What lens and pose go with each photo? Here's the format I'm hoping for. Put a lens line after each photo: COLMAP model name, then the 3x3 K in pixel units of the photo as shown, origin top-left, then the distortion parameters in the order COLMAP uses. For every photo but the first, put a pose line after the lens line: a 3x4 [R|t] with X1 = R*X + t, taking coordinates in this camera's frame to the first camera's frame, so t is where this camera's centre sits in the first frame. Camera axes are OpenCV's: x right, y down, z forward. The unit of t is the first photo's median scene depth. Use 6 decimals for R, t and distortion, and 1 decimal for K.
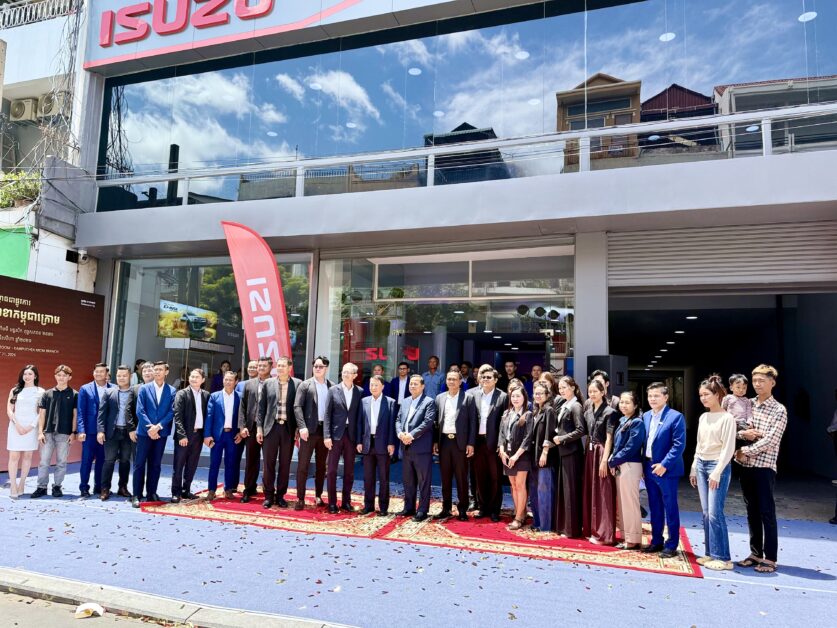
lens RADIAL K [[604.3, 0, 405.2], [0, 604.3, 329.1], [0, 0, 1]] dist [-0.002022, -0.004413]
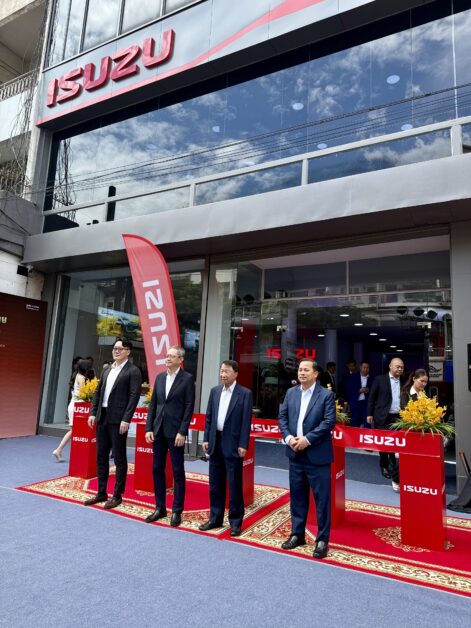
lens RADIAL K [[441.2, 0, 236.4], [0, 441.2, 316.4], [0, 0, 1]] dist [0.010809, -0.021871]
pose [[0.983344, -0.011889, -0.181366, 0.056399], [0.001853, 0.998462, -0.055404, 0.028472], [0.181746, 0.054146, 0.981854, 0.195403]]
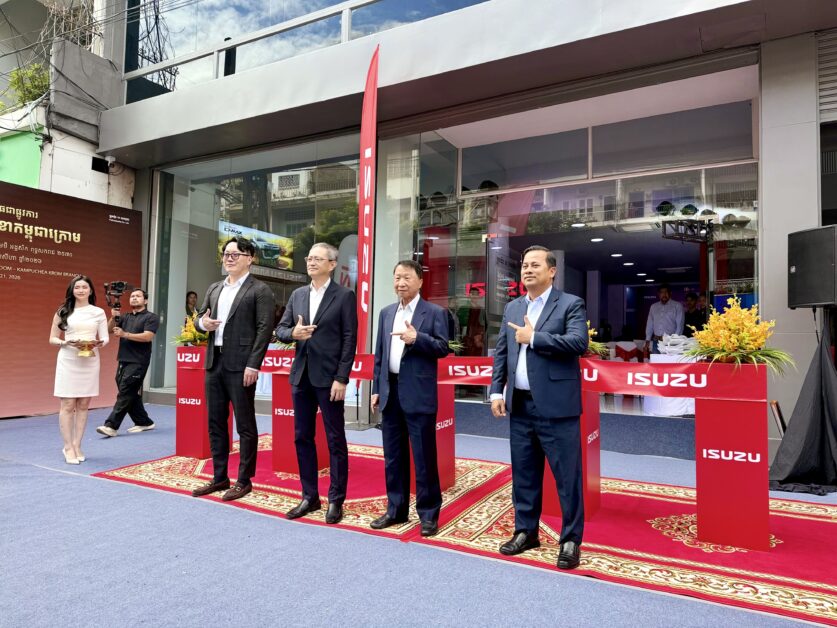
lens RADIAL K [[589.1, 0, 422.3], [0, 589.1, 319.3], [0, 0, 1]] dist [0.005906, -0.015837]
pose [[0.982728, -0.019263, -0.184049, 0.040286], [0.030845, 0.997705, 0.060272, 0.063107], [0.182465, -0.064908, 0.981067, 0.280469]]
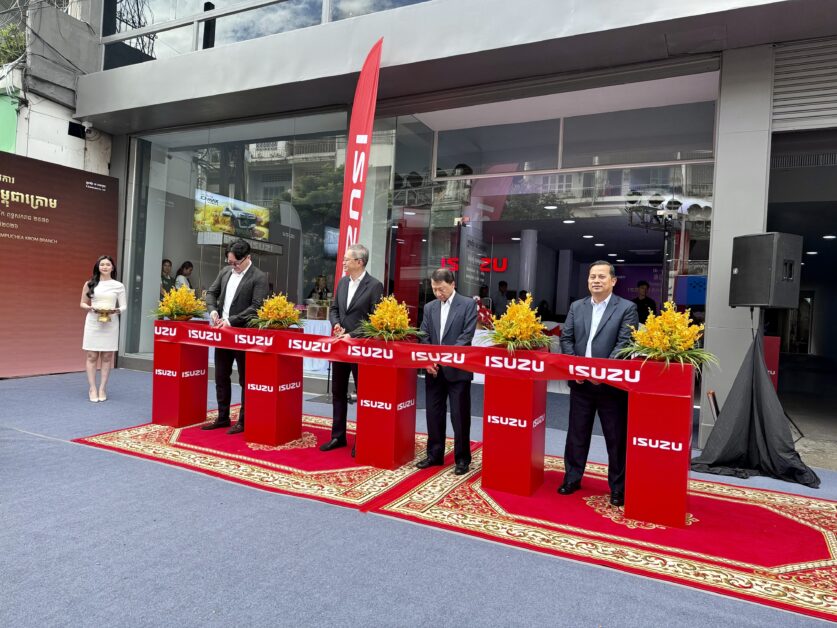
lens RADIAL K [[588.0, 0, 417.3], [0, 588.0, 319.2], [0, 0, 1]] dist [0.010809, -0.021871]
pose [[0.988069, 0.025463, -0.151889, 0.052899], [-0.007716, 0.993183, 0.116309, 0.045649], [0.153816, -0.113750, 0.981530, 0.254953]]
